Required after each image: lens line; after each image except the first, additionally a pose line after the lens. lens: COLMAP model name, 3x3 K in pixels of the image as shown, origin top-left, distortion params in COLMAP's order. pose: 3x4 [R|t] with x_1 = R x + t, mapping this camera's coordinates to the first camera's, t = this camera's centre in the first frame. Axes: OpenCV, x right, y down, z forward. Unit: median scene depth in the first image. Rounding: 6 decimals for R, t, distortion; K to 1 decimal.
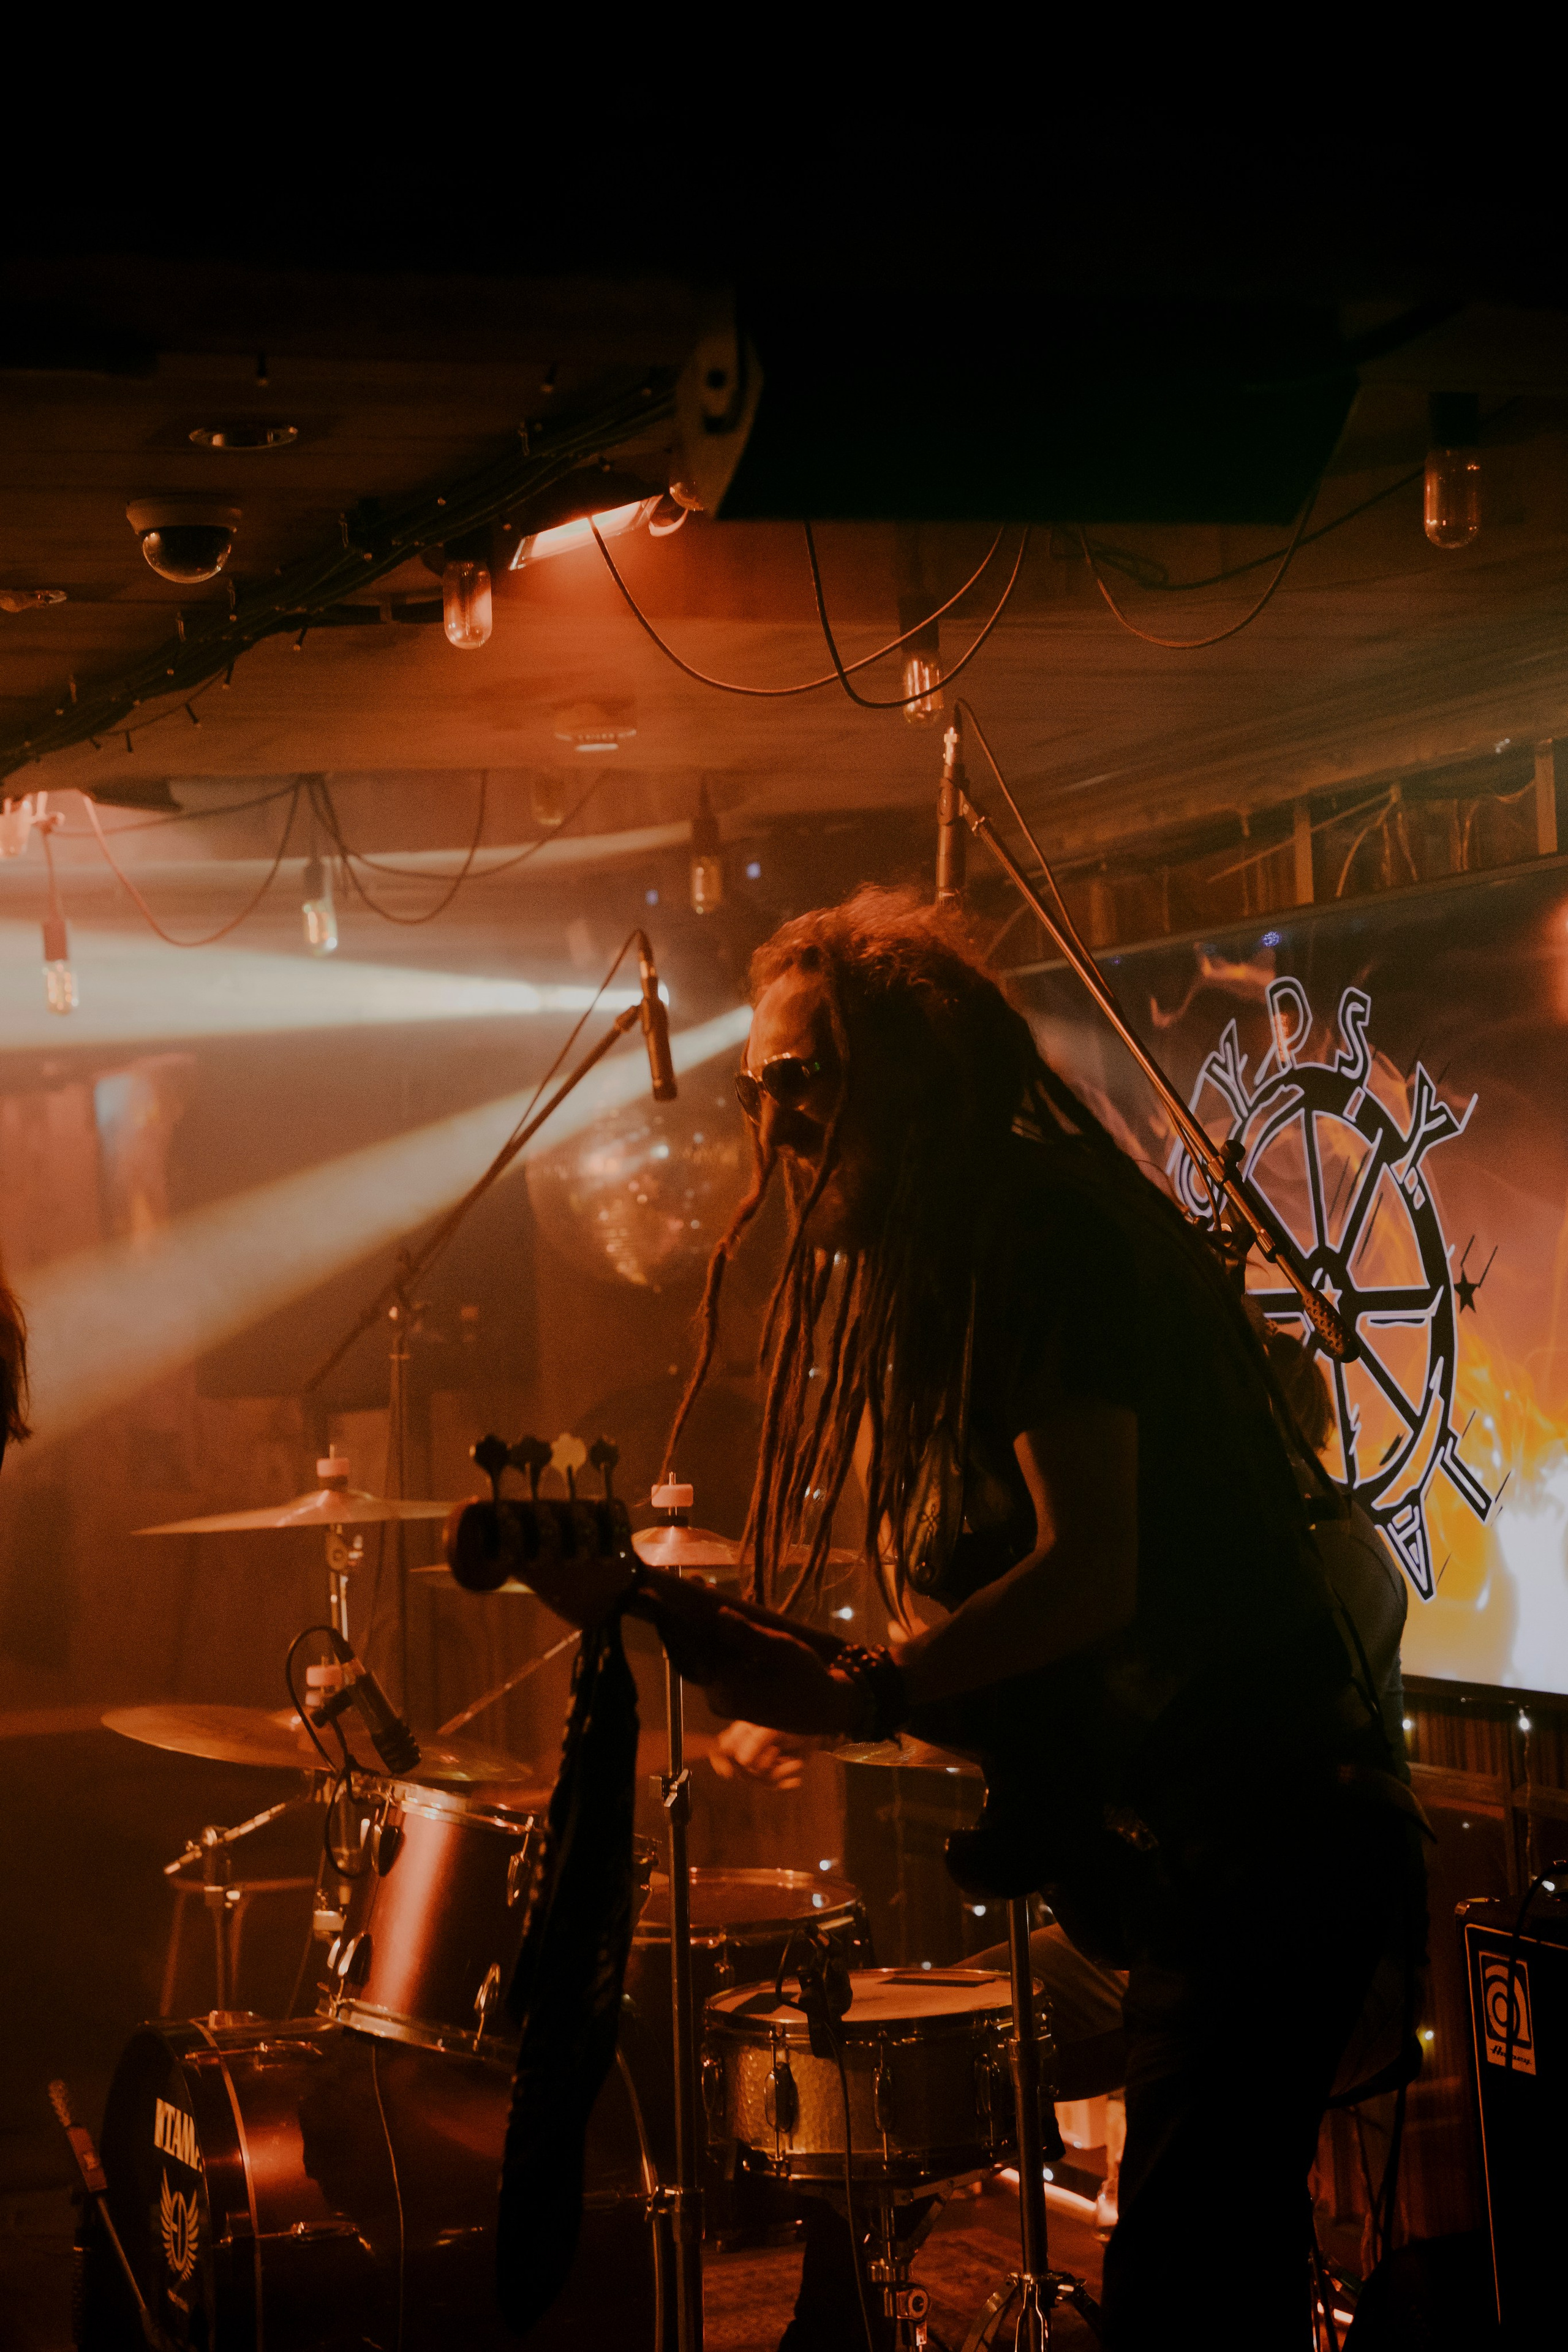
lens RADIAL K [[4692.7, 0, 784.0], [0, 4692.7, 1176.0], [0, 0, 1]] dist [0.438663, 0.195436]
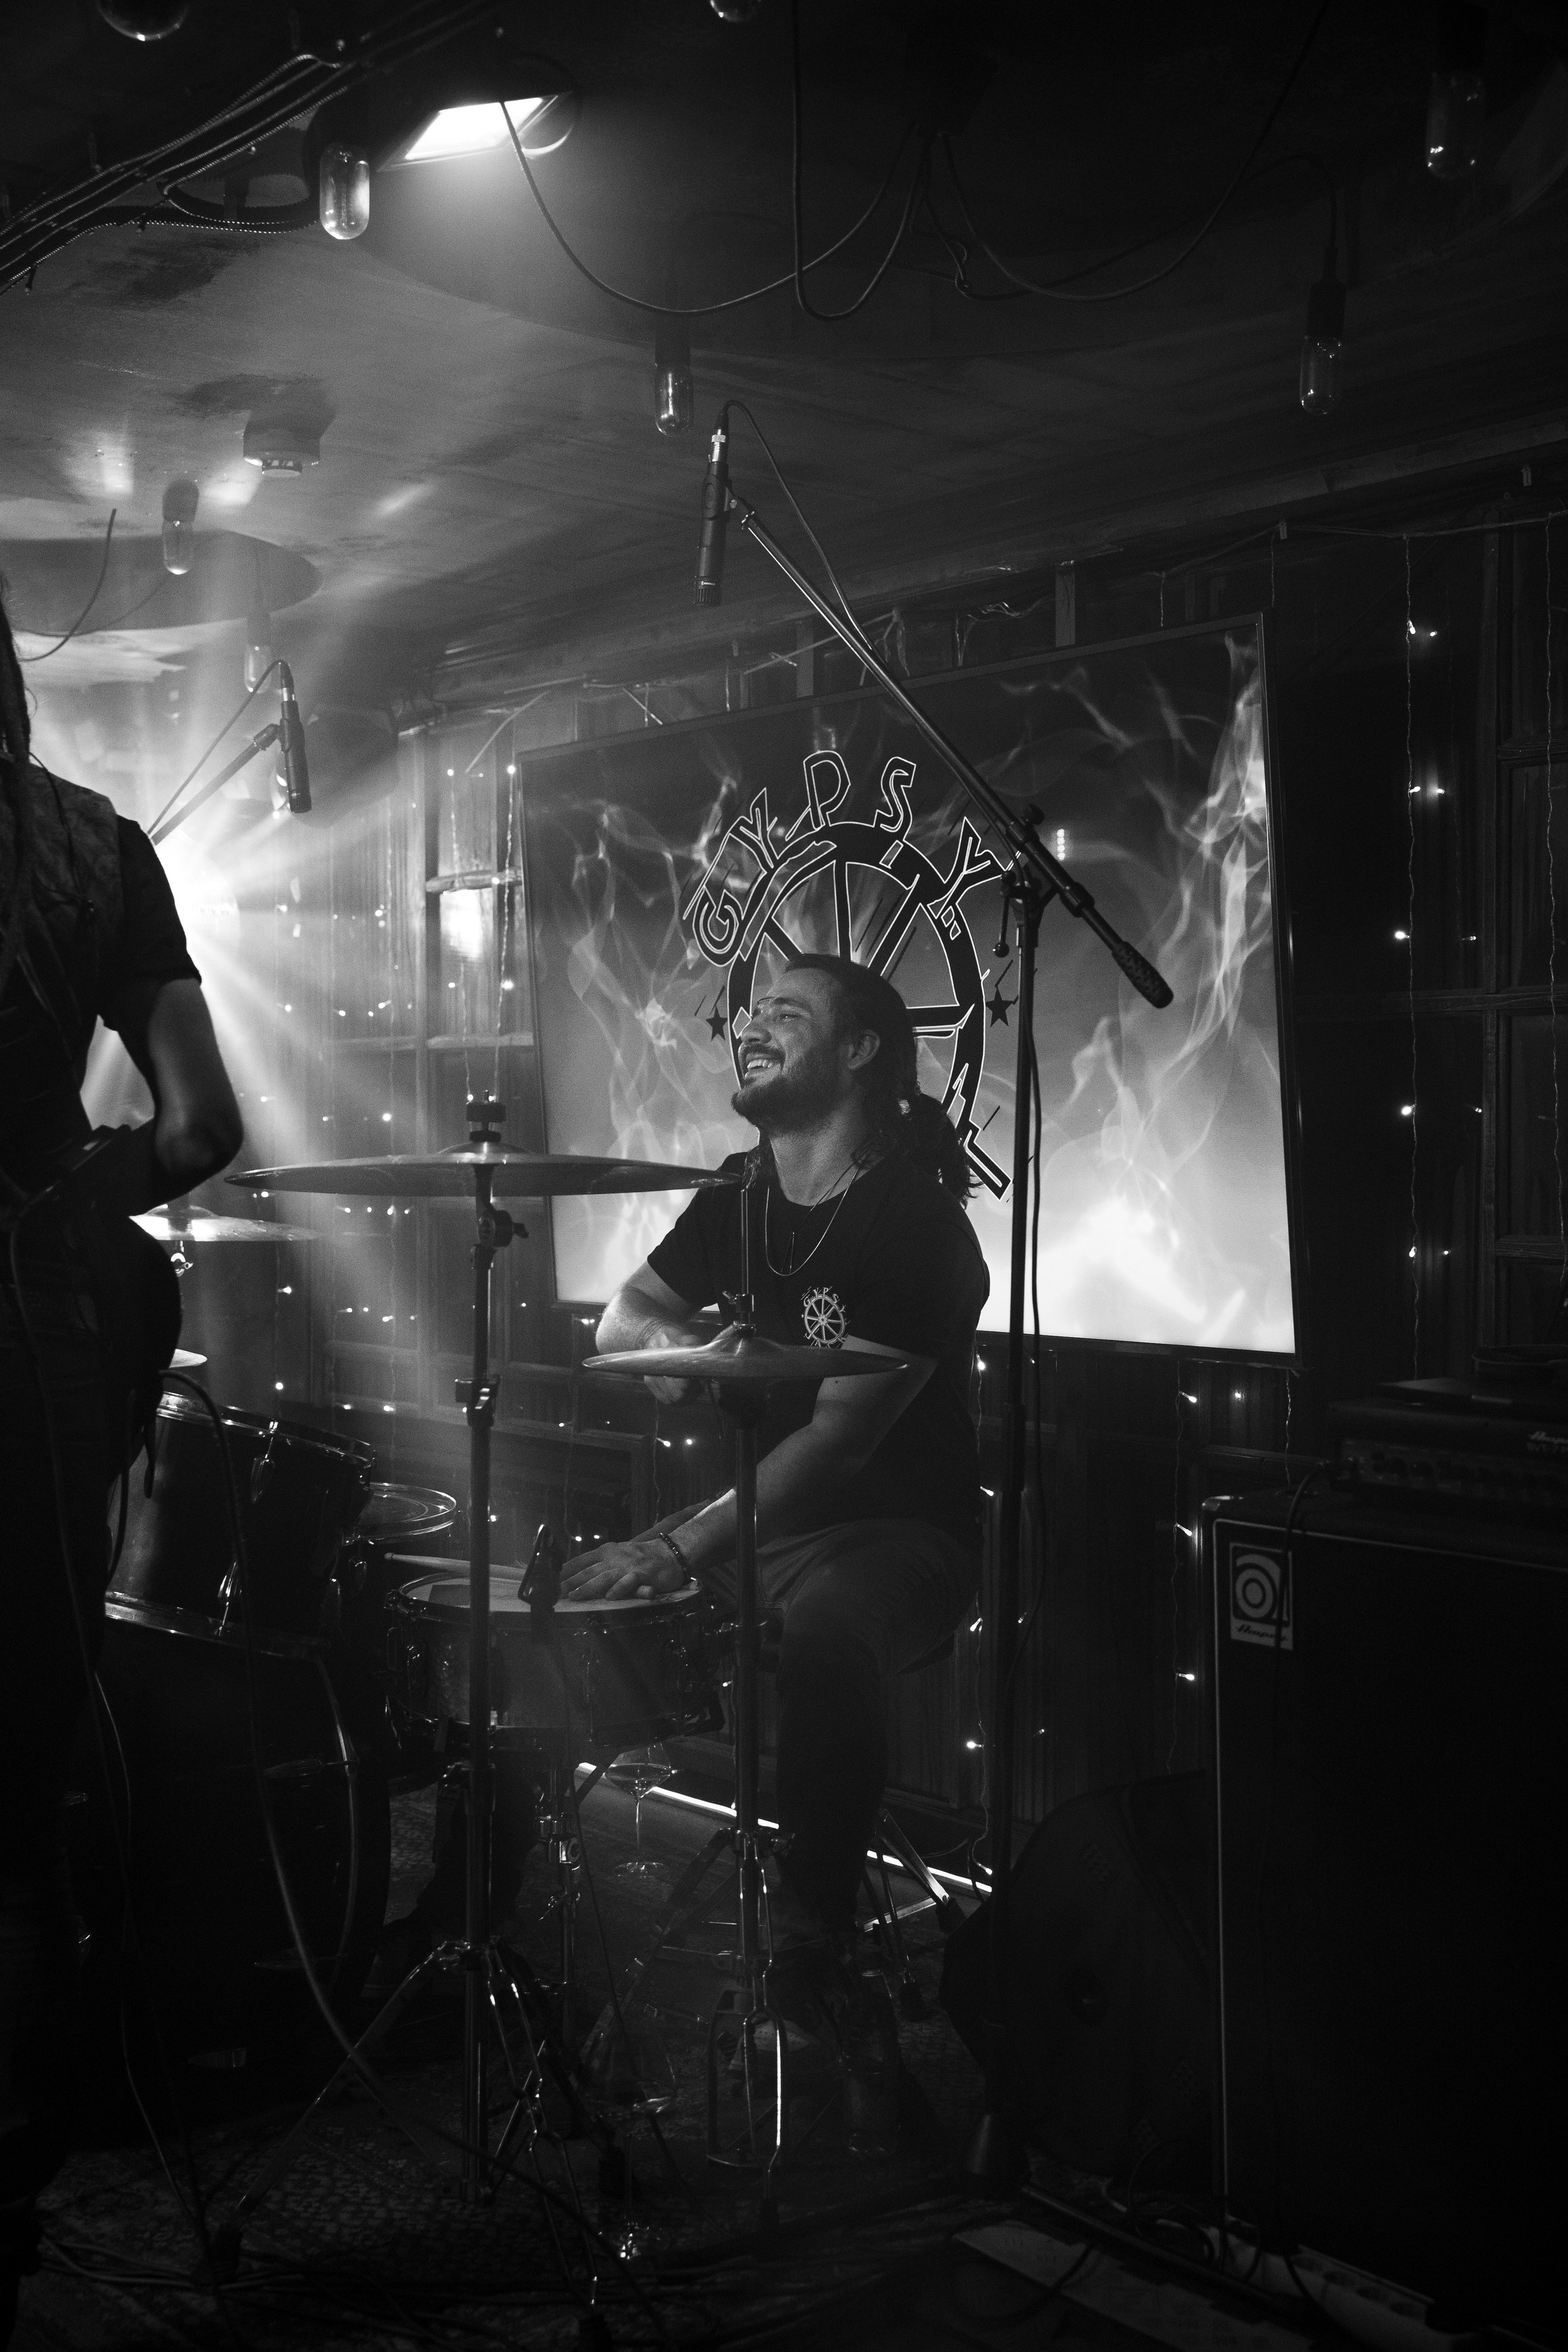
lens RADIAL K [[2867.9, 0, 784.0], [0, 2867.9, 1176.0], [0, 0, 1]] dist [0.020345, 0.506869]
pose [[0.954710, 0.042702, 0.294459, -0.119619], [-0.051530, 0.998423, 0.022283, 0.052755], [-0.293043, -0.036447, 0.955404, 0.310899]]
